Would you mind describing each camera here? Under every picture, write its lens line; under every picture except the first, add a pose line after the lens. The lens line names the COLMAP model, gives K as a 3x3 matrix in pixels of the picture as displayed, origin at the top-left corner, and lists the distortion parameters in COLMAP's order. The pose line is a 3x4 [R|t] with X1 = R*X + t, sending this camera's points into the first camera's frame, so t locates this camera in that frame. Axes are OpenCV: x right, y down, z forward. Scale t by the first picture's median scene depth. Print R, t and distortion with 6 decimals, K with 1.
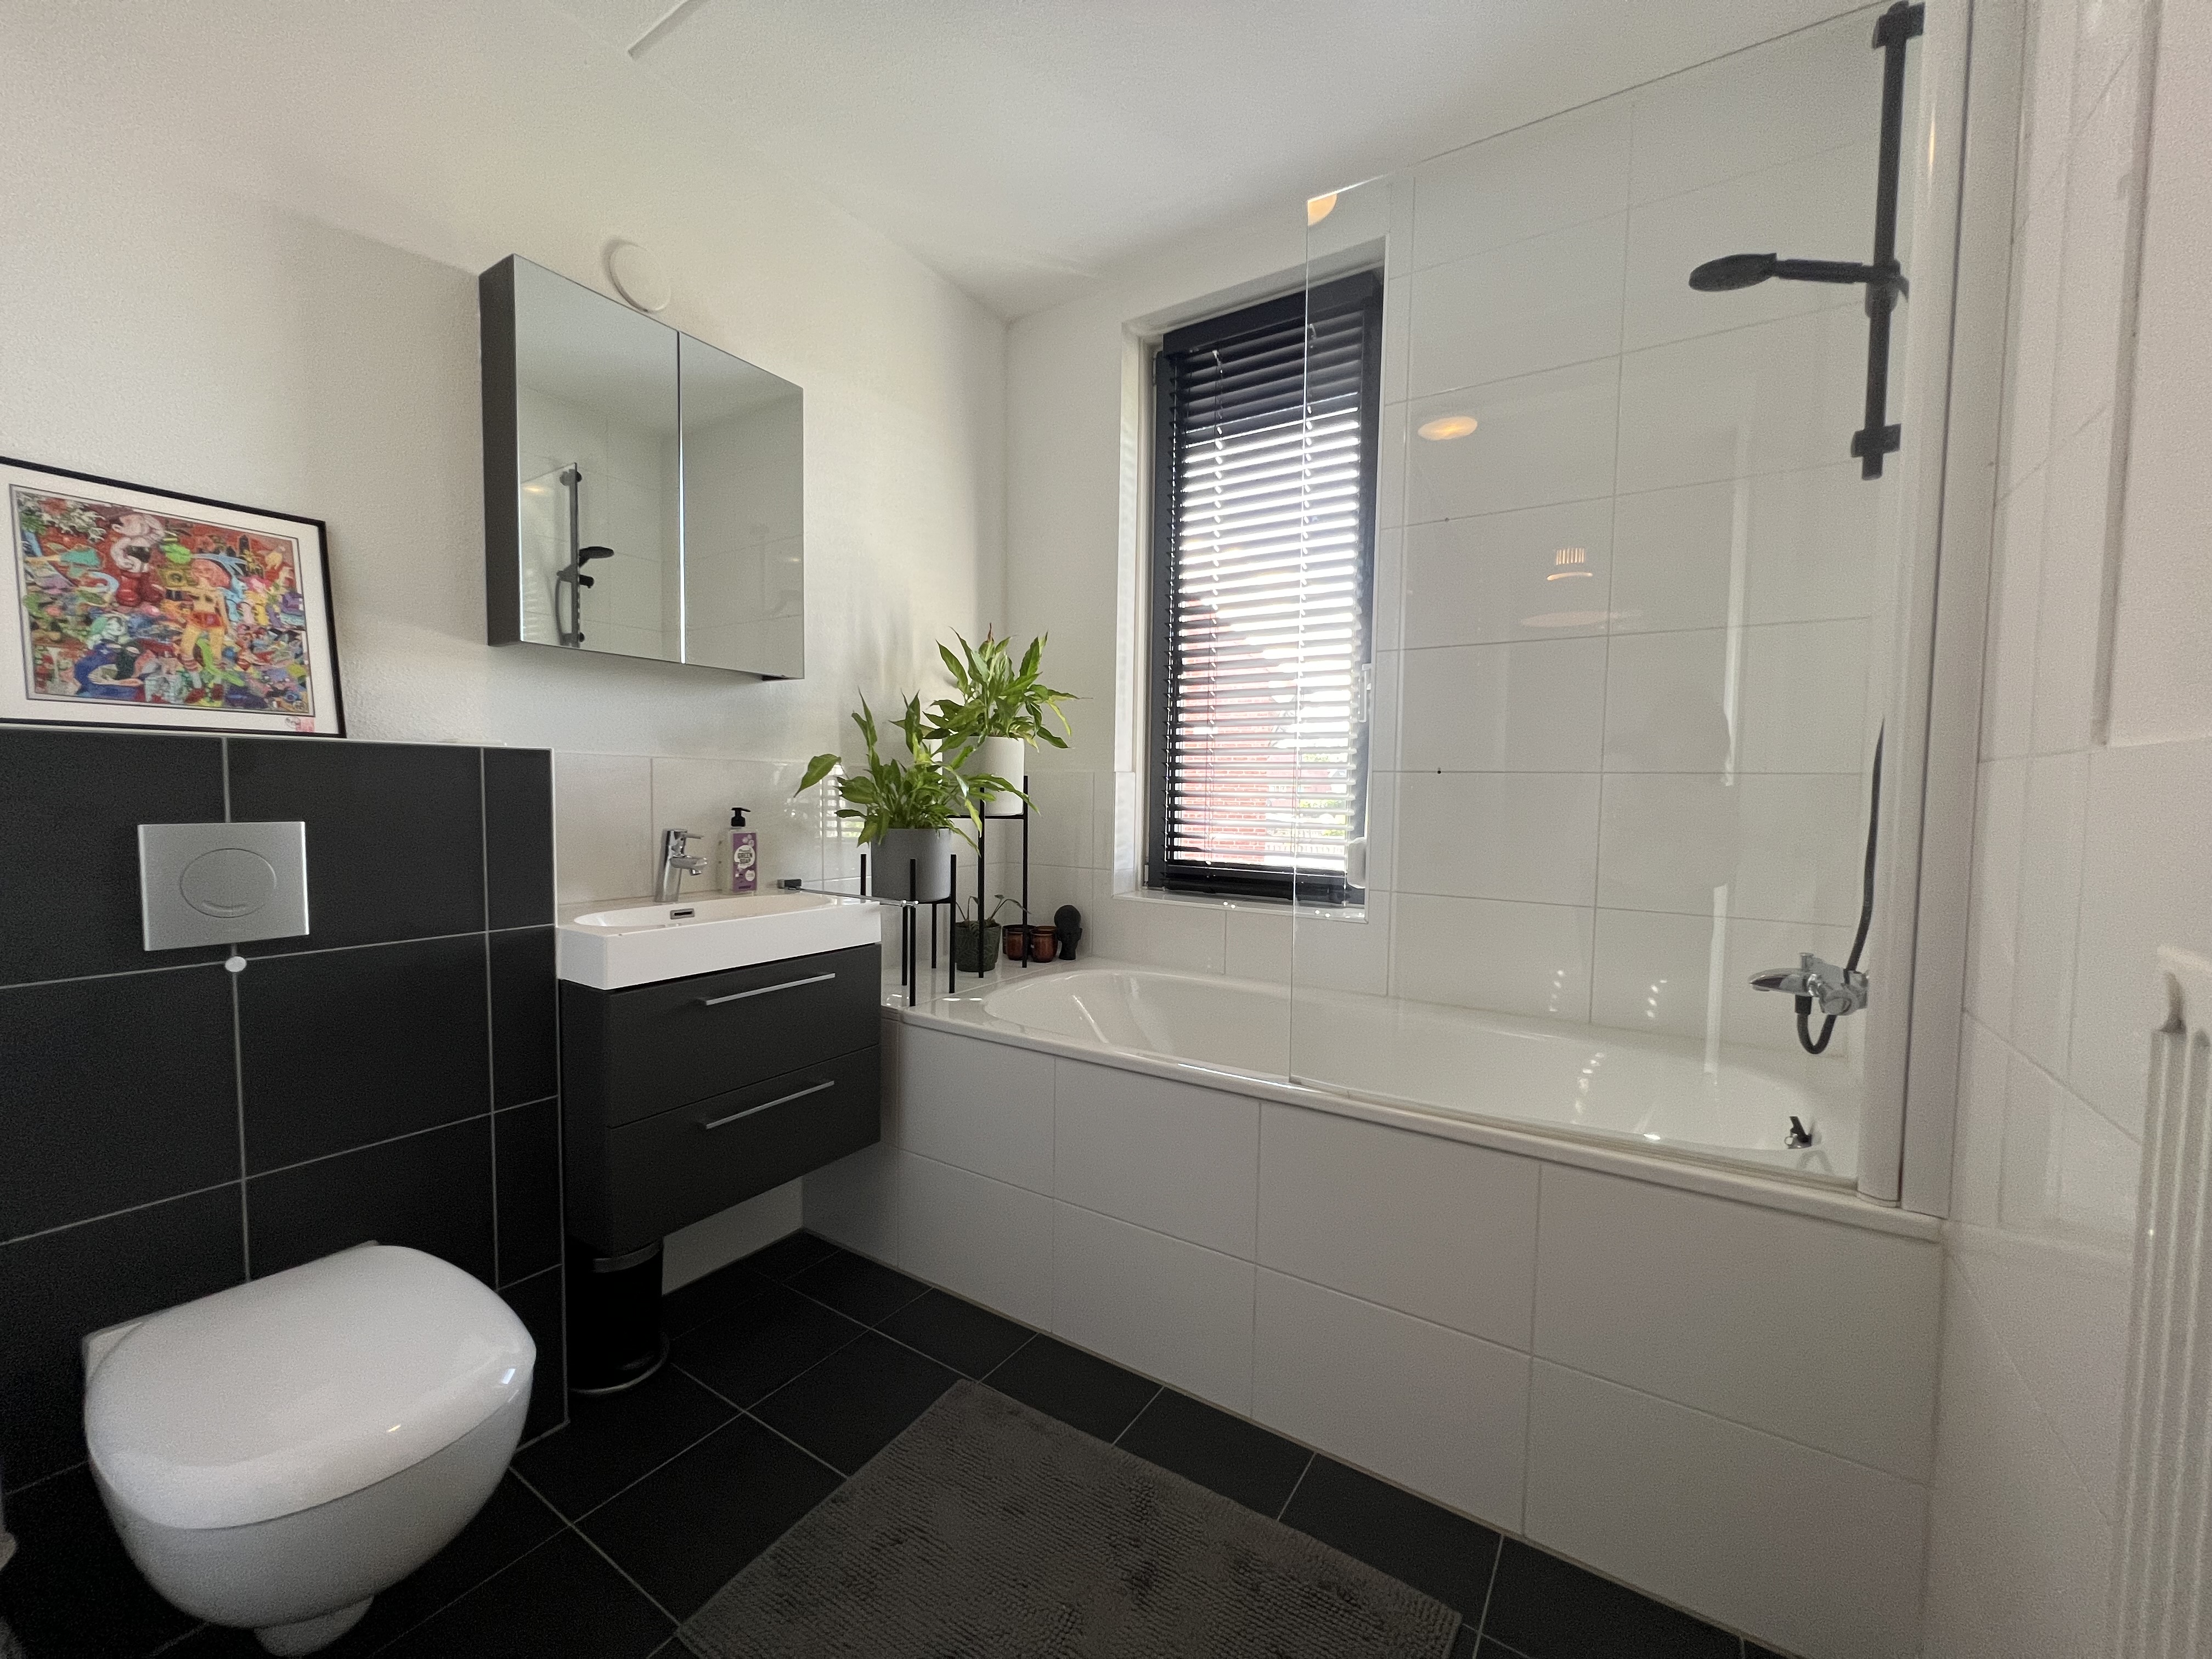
lens RADIAL K [[883.7, 0, 1109.3], [0, 883.7, 829.9], [0, 0, 1]] dist [-0.000614, 0.000507]
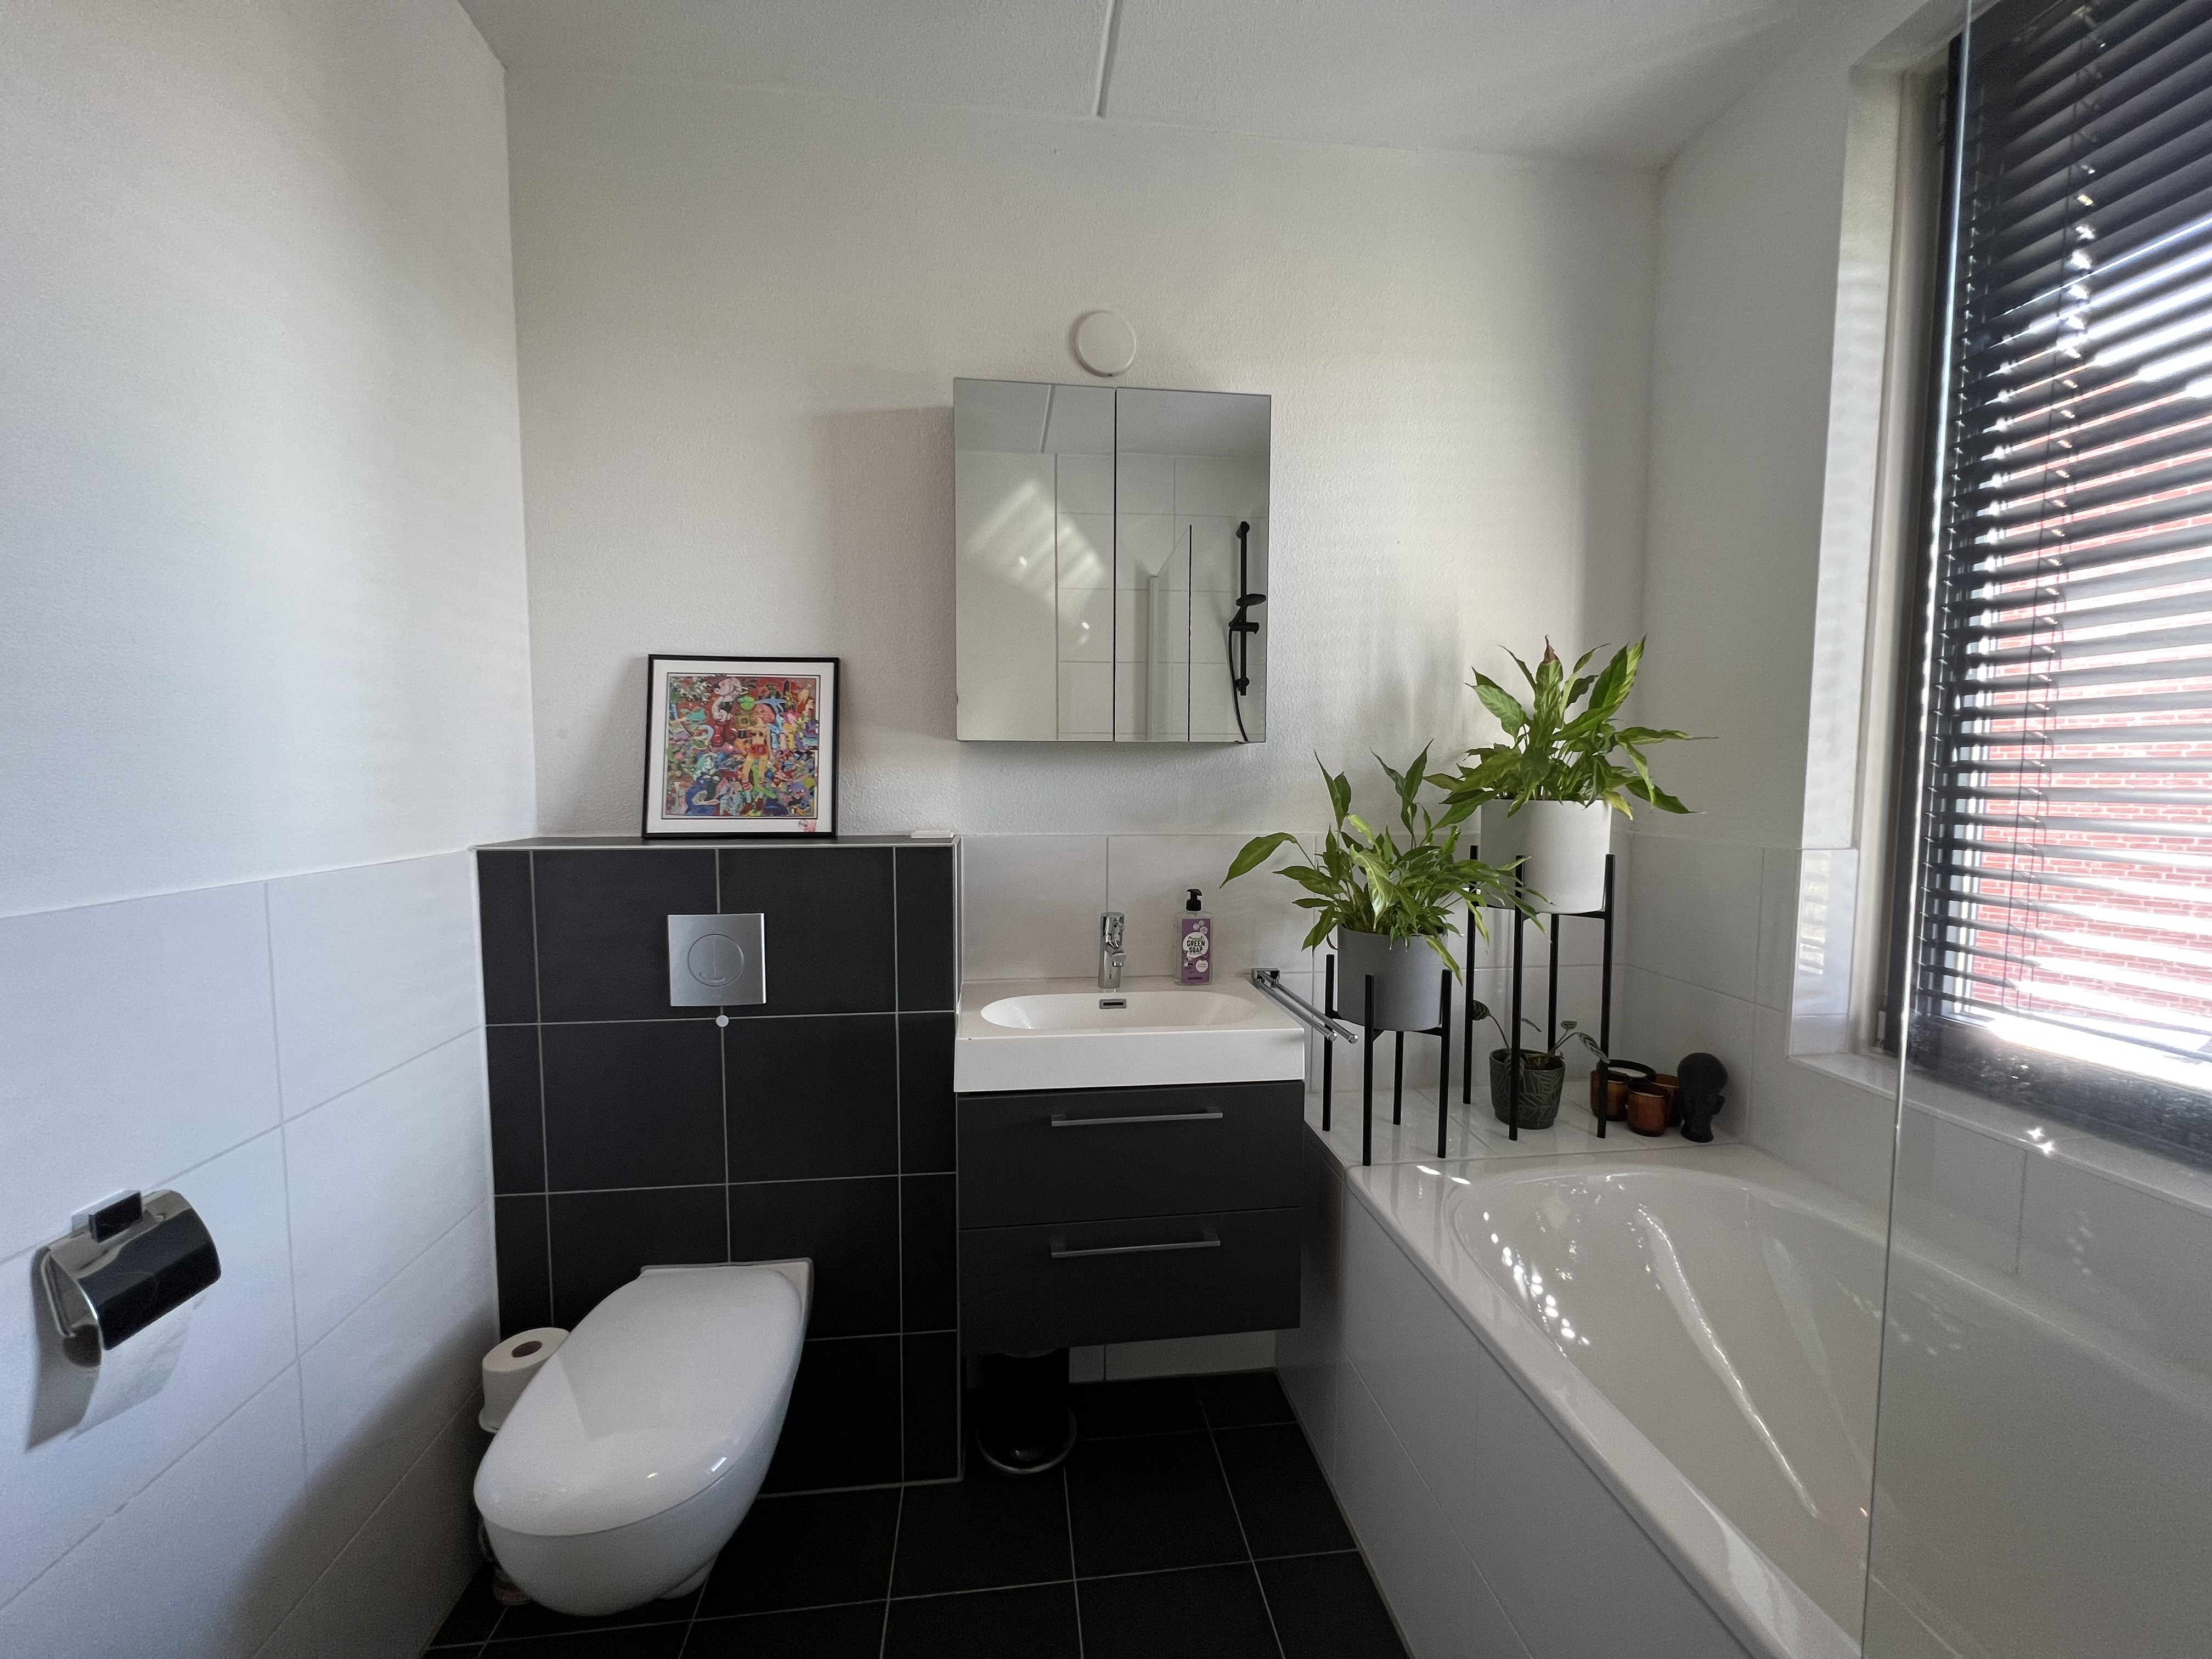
lens RADIAL K [[883.7, 0, 1102.9], [0, 883.7, 836.5], [0, 0, 1]] dist [-0.000614, 0.000507]
pose [[0.640768, 0.039507, -0.766717, 0.277033], [-0.030225, 0.999199, 0.026227, -0.131207], [0.767139, 0.006368, 0.641449, 0.452594]]
